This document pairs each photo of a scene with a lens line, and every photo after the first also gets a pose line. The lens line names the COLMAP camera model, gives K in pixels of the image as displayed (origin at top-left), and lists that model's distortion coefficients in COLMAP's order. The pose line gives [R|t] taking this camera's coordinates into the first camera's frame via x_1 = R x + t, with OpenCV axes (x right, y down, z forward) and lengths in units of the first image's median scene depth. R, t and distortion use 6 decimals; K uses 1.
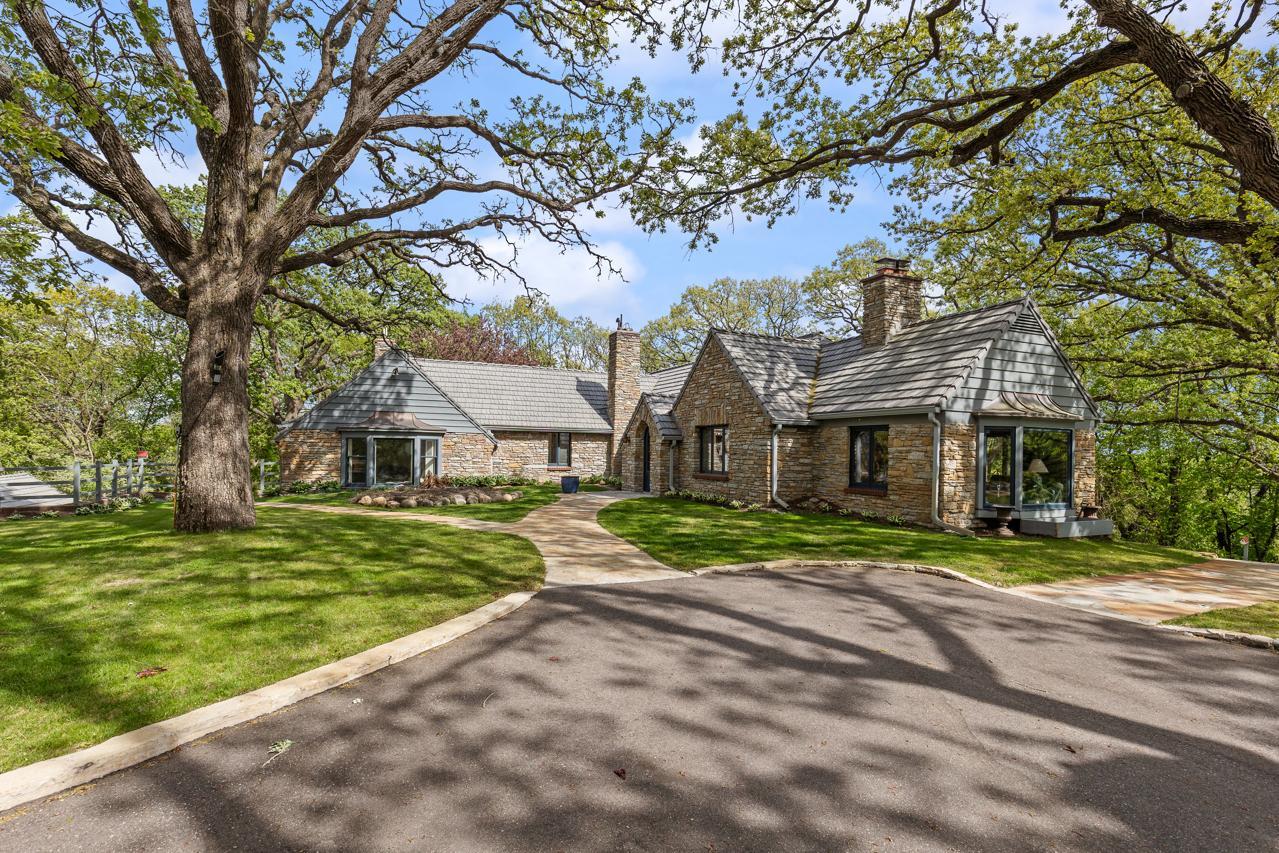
lens RADIAL K [[615.6, 0, 630.7], [0, 615.6, 434.4], [0, 0, 1]] dist [0.014808, -0.000585]
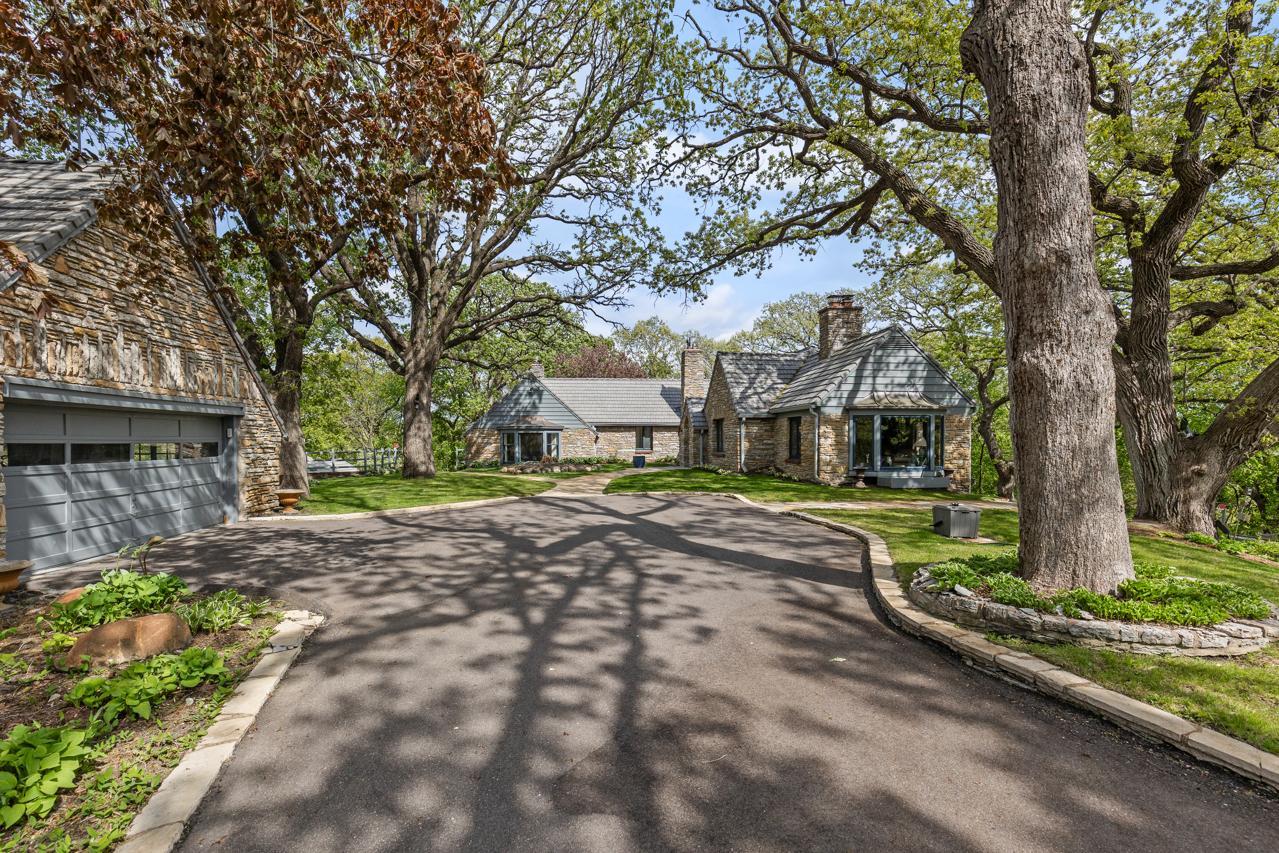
lens RADIAL K [[615.6, 0, 636.4], [0, 615.6, 428.0], [0, 0, 1]] dist [0.014808, -0.000585]
pose [[0.950039, -0.024286, -0.311184, 0.423041], [0.024892, 0.999688, -0.002025, 0.005327], [0.311136, -0.005822, 0.950347, -0.463977]]
